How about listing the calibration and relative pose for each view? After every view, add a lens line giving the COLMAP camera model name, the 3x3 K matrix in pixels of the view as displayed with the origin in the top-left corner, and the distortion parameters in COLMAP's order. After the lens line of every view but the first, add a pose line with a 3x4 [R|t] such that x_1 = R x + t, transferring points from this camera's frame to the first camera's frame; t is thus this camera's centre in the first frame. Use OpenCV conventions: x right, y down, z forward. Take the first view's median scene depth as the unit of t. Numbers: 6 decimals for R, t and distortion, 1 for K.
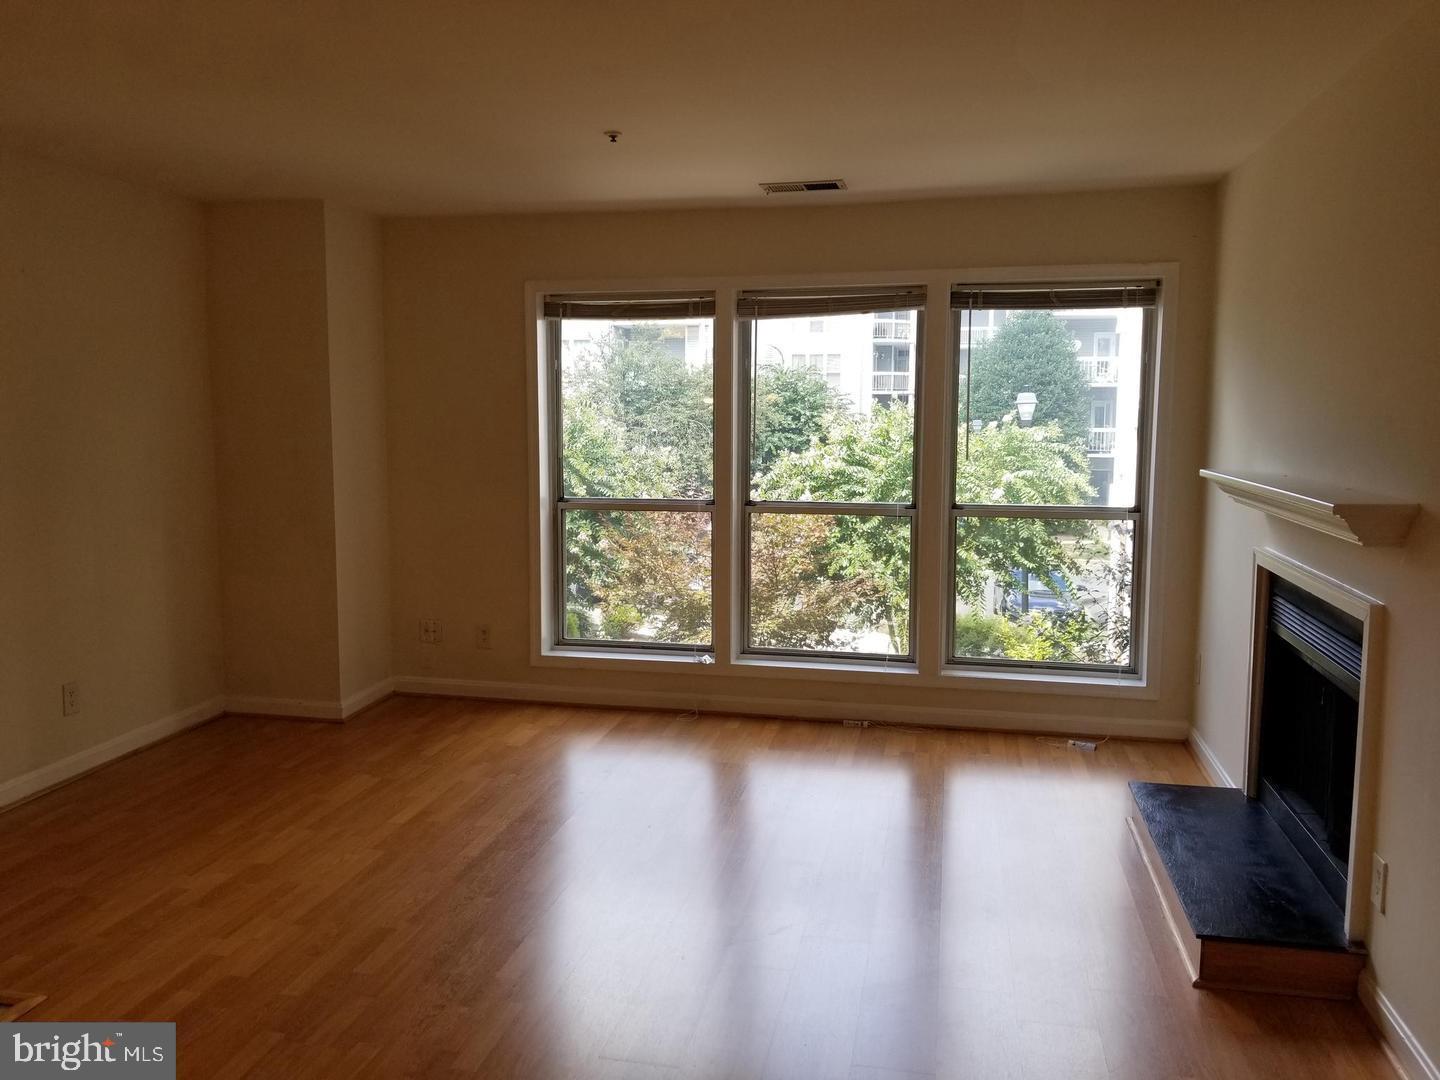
lens RADIAL K [[1108.4, 0, 720.0], [0, 1108.4, 540.0], [0, 0, 1]] dist [0.062113, -0.105008]
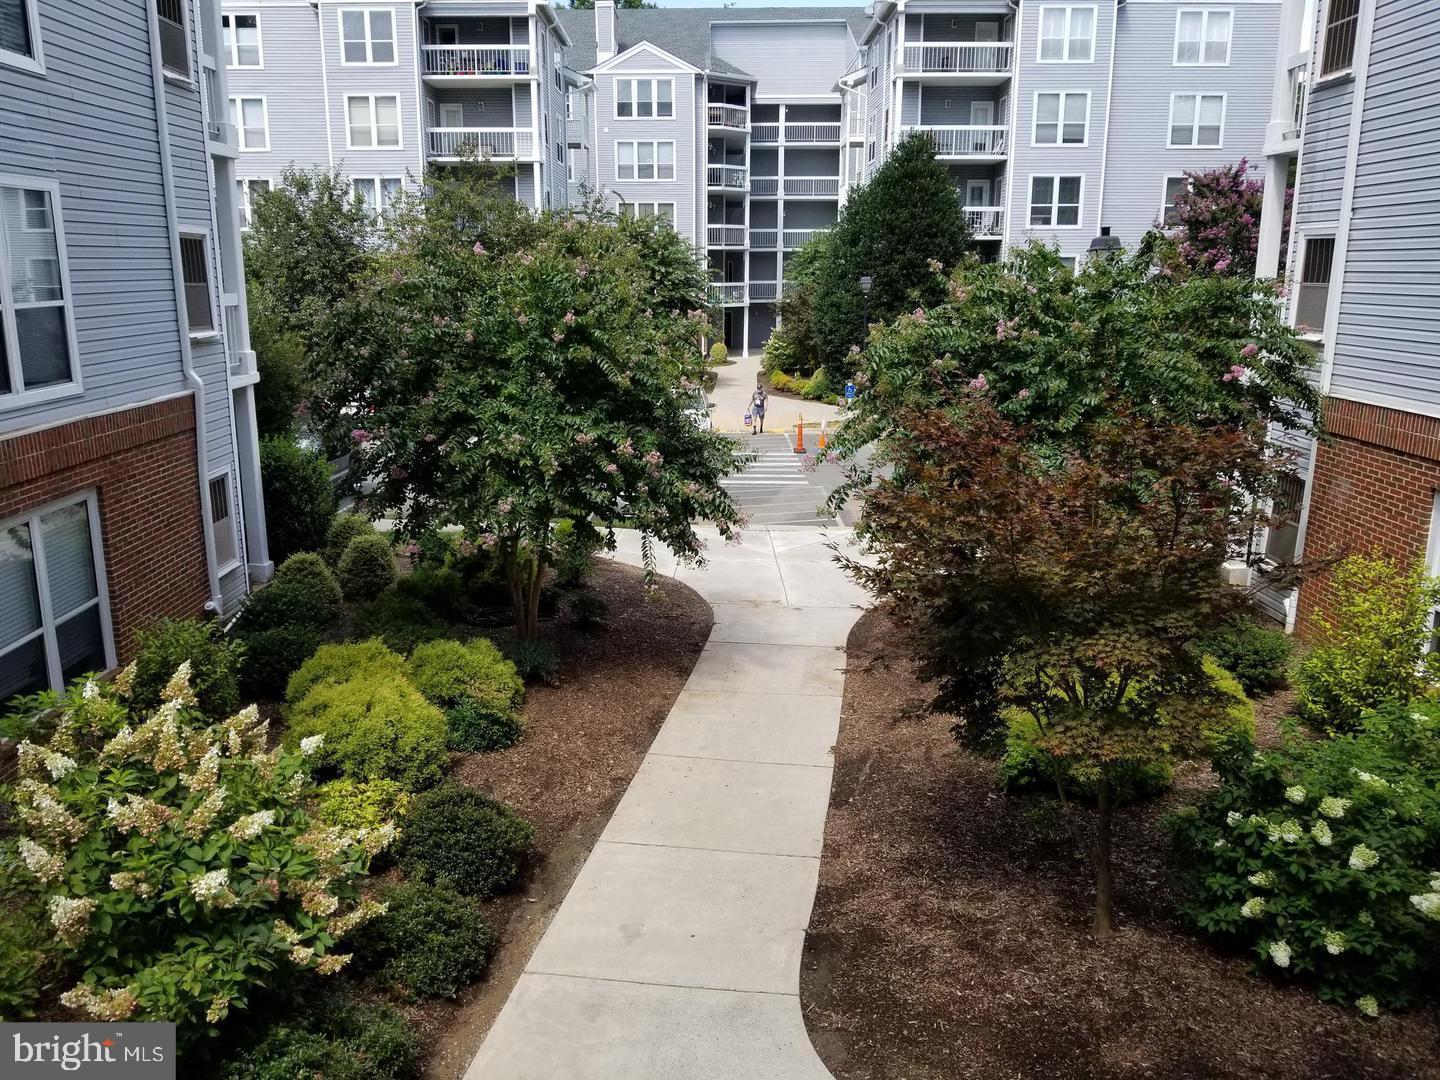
lens RADIAL K [[1132.6, 0, 691.6], [0, 1132.6, 528.5], [0, 0, 1]] dist [0.067420, -0.135345]
pose [[0.983696, -0.040377, 0.175250, -0.198303], [0.021346, 0.993796, 0.109153, -0.027733], [-0.178570, -0.103633, 0.978454, 0.305675]]
